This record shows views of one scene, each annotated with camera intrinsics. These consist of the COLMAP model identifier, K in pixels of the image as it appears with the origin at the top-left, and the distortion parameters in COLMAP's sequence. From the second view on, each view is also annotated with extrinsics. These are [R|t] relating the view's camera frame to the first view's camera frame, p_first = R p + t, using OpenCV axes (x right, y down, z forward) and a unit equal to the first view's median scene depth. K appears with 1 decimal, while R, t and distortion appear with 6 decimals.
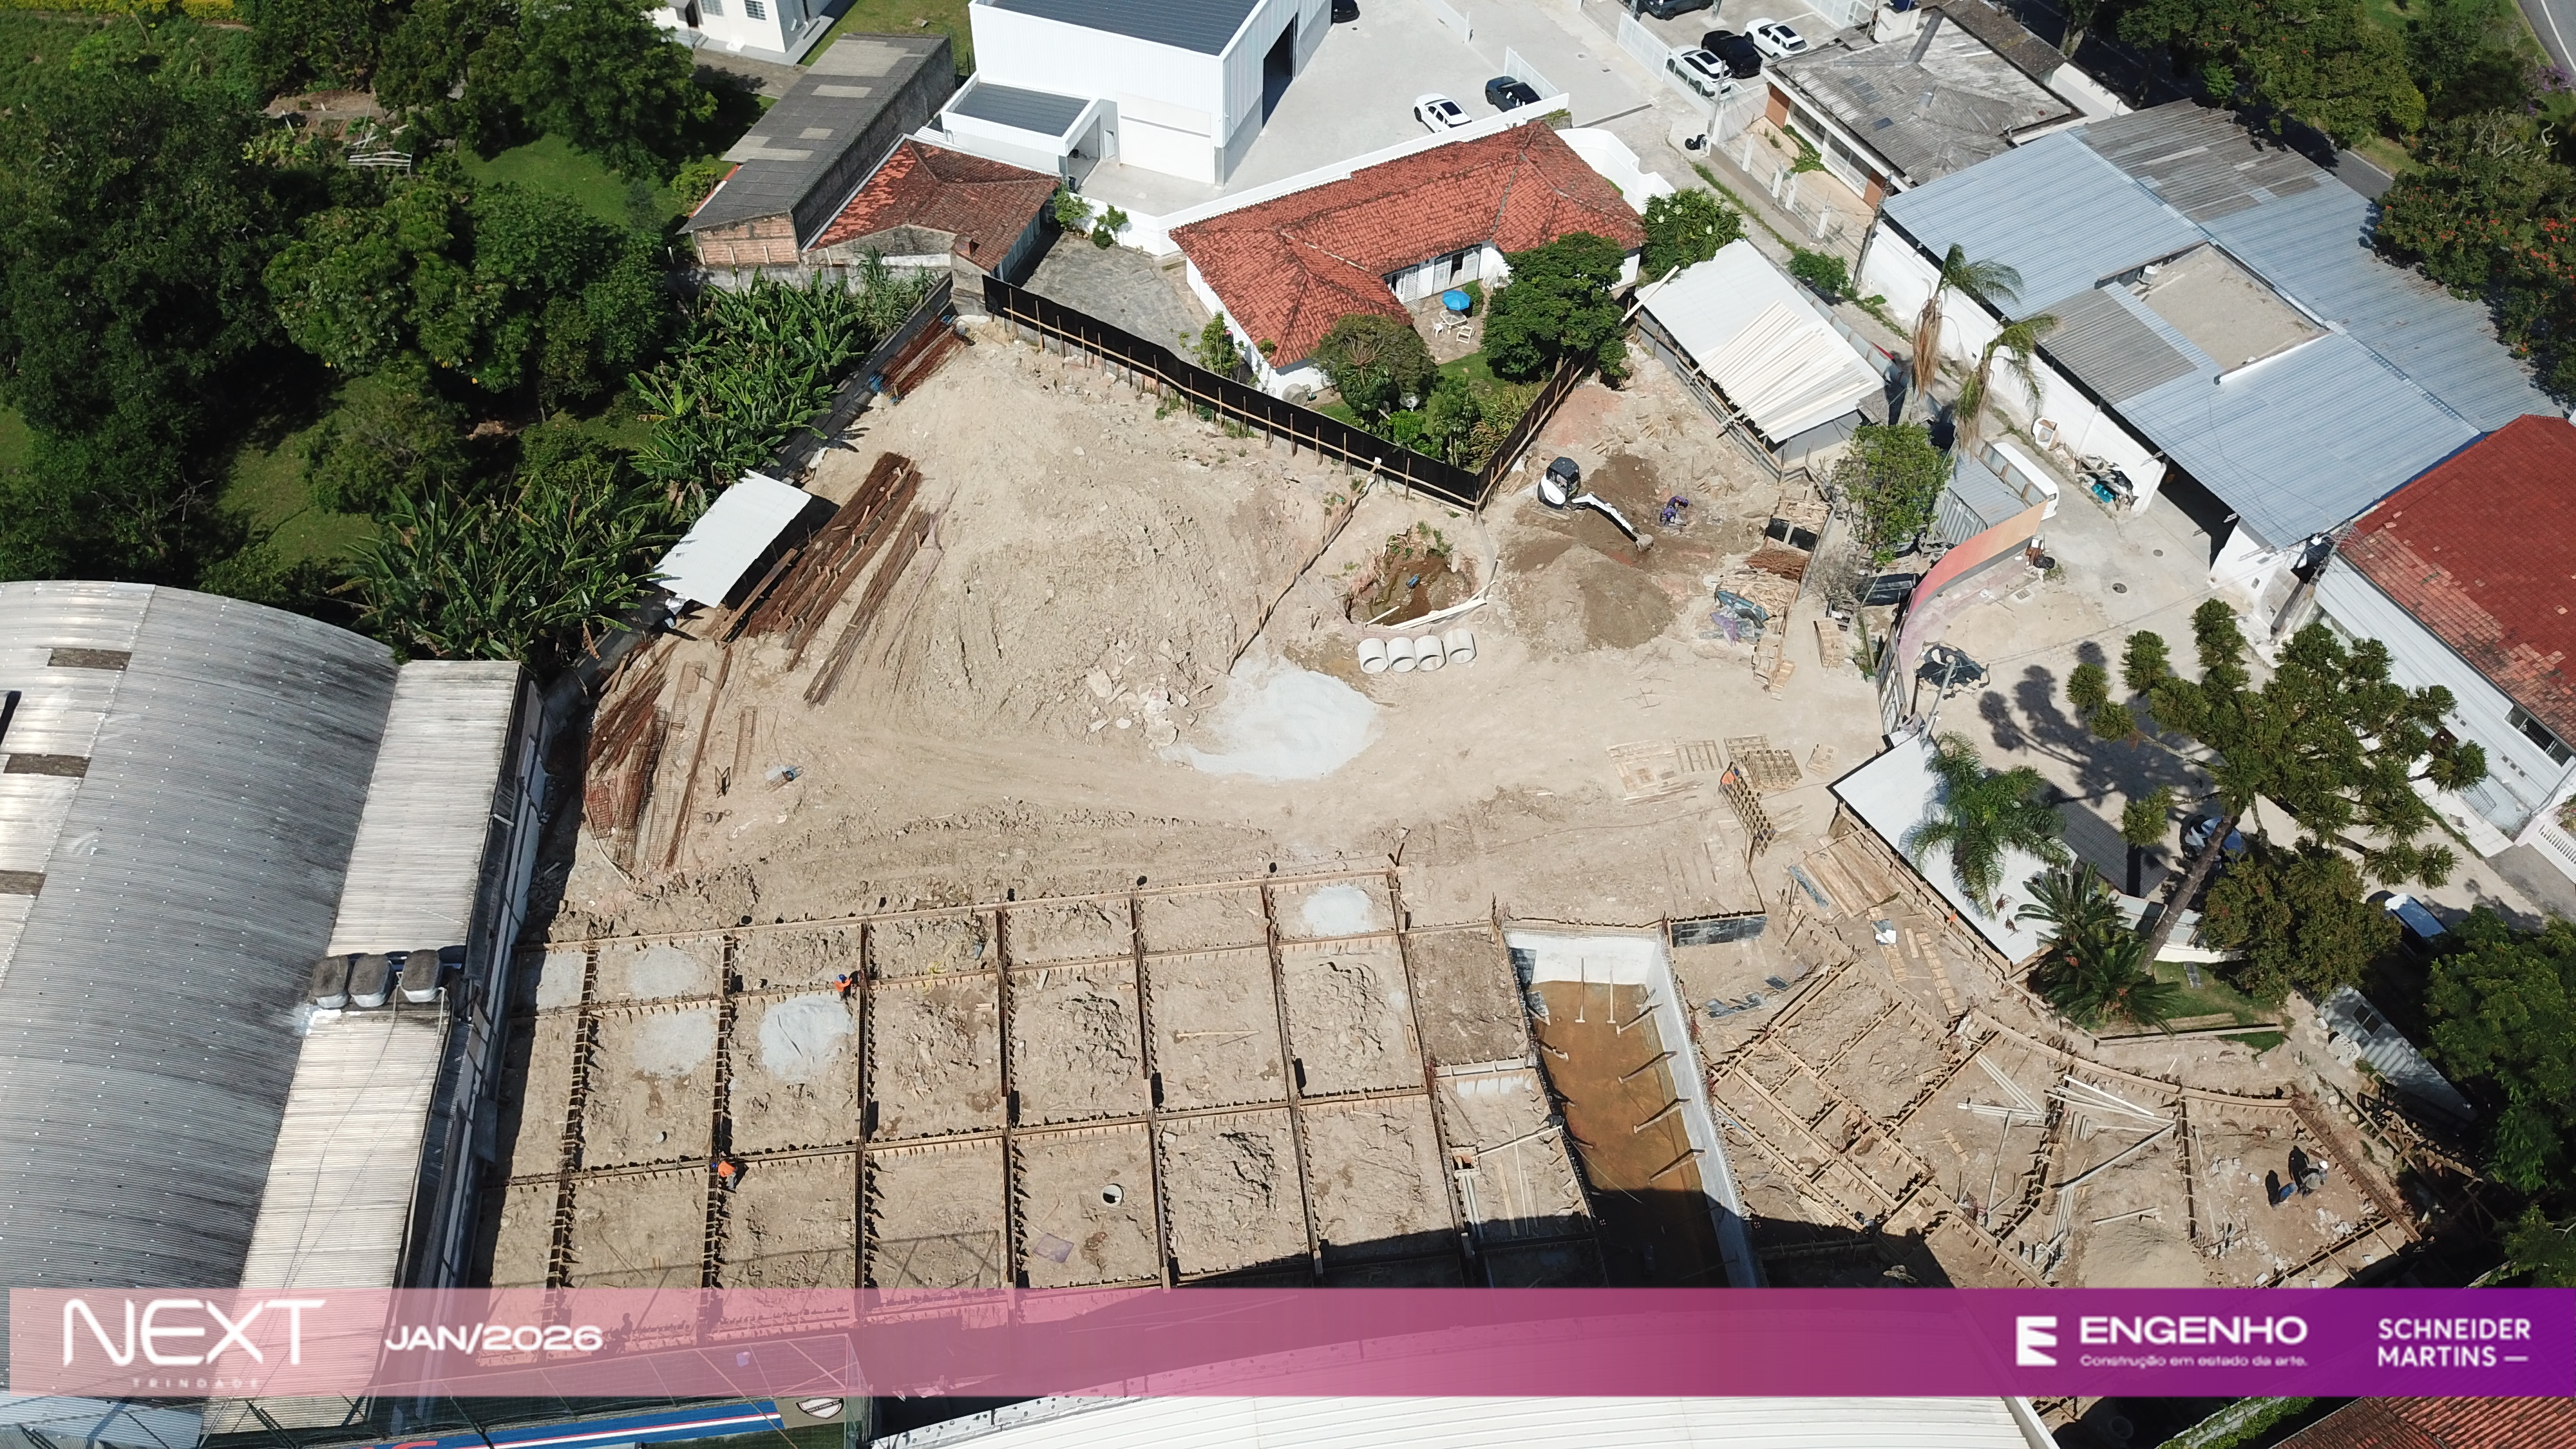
lens RADIAL K [[1917.6, 0, 1288.0], [0, 1917.6, 724.5], [0, 0, 1]] dist [-0.000645, -0.004566]
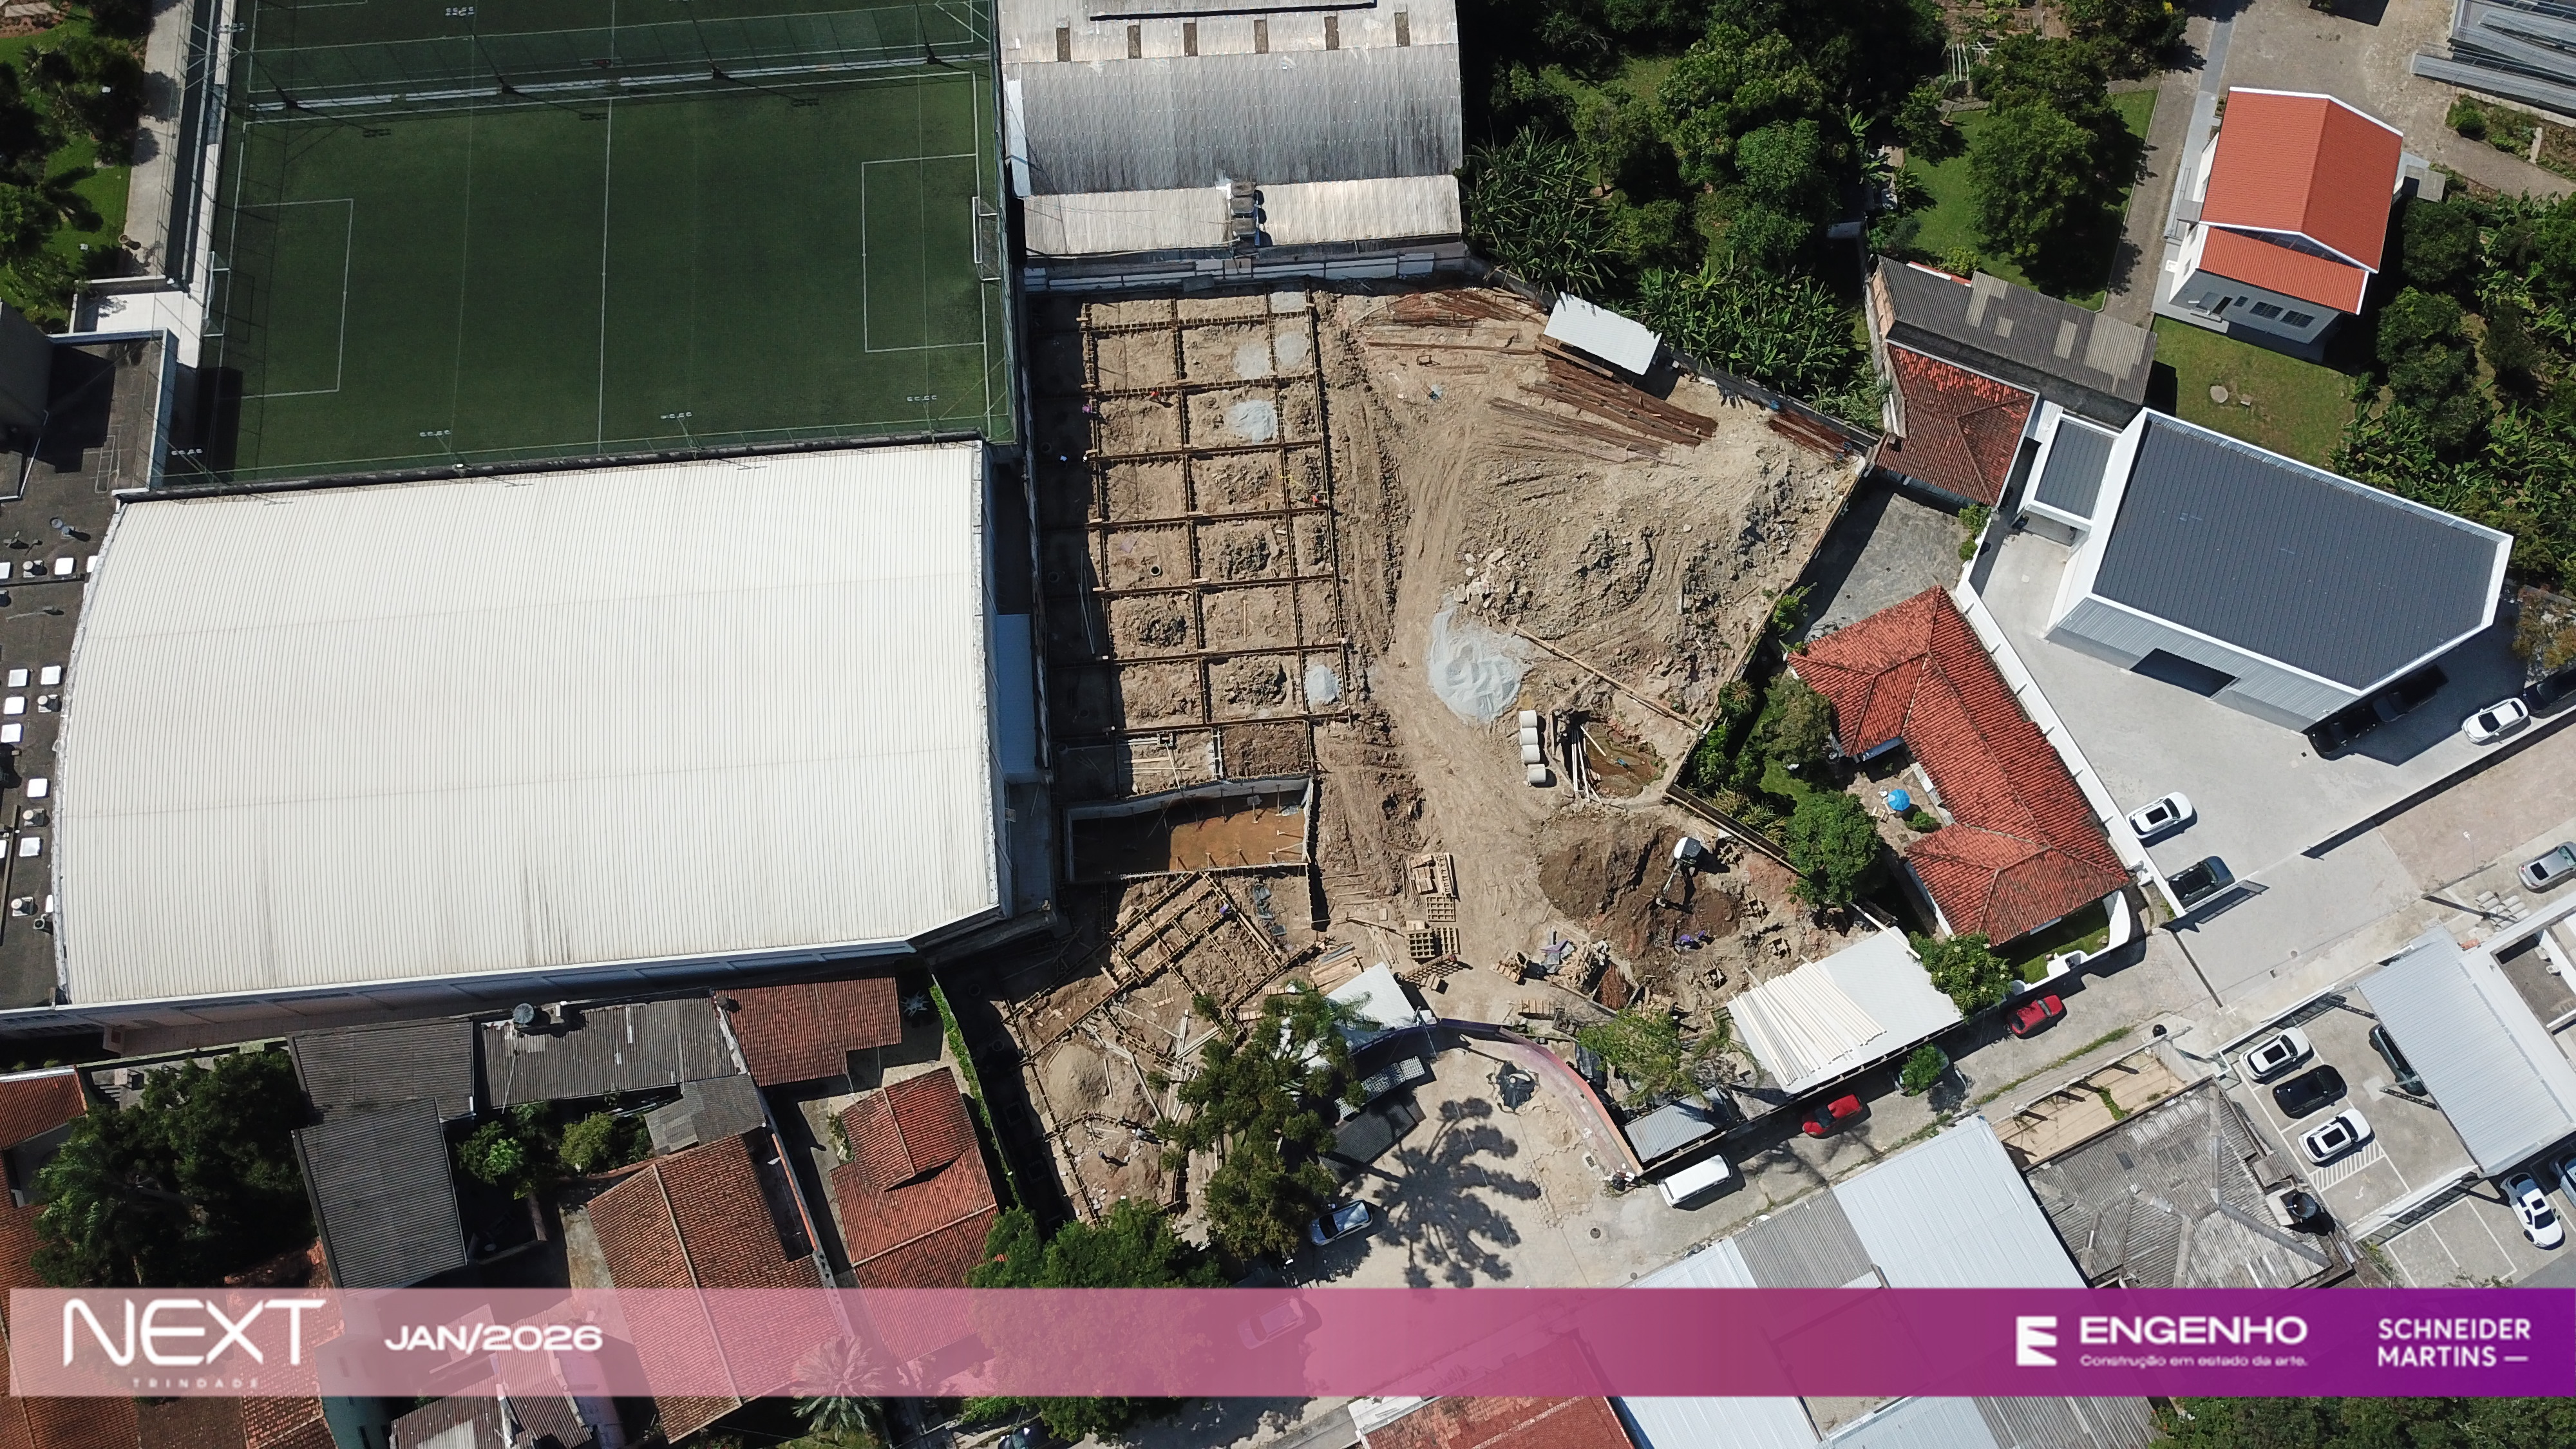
lens RADIAL K [[1917.6, 0, 1288.0], [0, 1917.6, 724.5], [0, 0, 1]] dist [-0.000645, -0.004566]
pose [[-0.022324, 0.938882, -0.343514, 0.606816], [-0.784619, 0.196486, 0.588019, -0.822616], [0.619576, 0.282655, 0.732278, -0.244988]]
